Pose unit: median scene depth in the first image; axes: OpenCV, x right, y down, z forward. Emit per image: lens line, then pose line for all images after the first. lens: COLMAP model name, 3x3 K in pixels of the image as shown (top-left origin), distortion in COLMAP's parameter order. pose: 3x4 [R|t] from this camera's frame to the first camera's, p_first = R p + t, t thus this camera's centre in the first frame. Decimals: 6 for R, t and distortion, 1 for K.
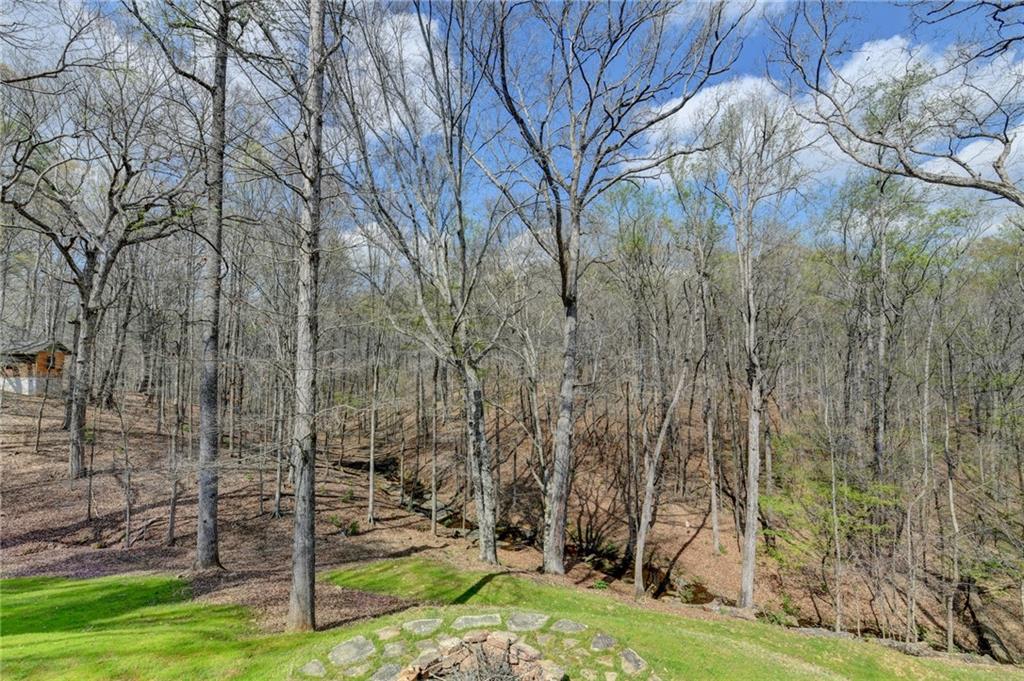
lens RADIAL K [[413.9, 0, 503.7], [0, 413.9, 344.2], [0, 0, 1]] dist [-0.016696, -0.000705]
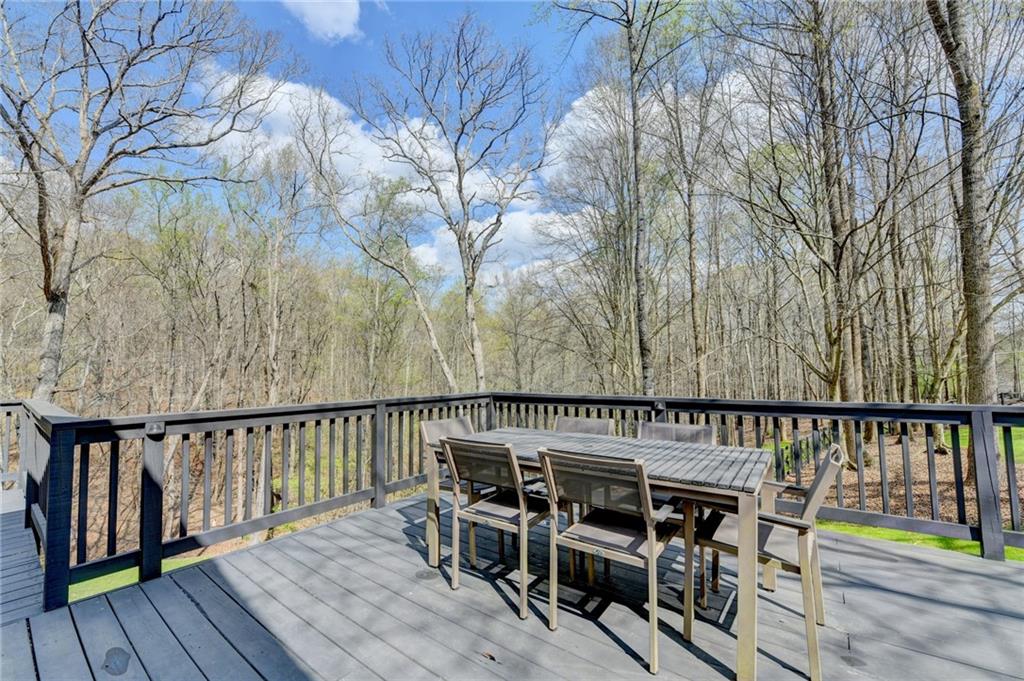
lens RADIAL K [[412.1, 0, 512.0], [0, 412.1, 340.5], [0, 0, 1]] dist [-0.019718, 0.000260]
pose [[0.575763, 0.059285, 0.815465, 0.020046], [-0.044056, 0.998168, -0.041461, -0.013046], [-0.816429, -0.012054, 0.577320, -0.245307]]
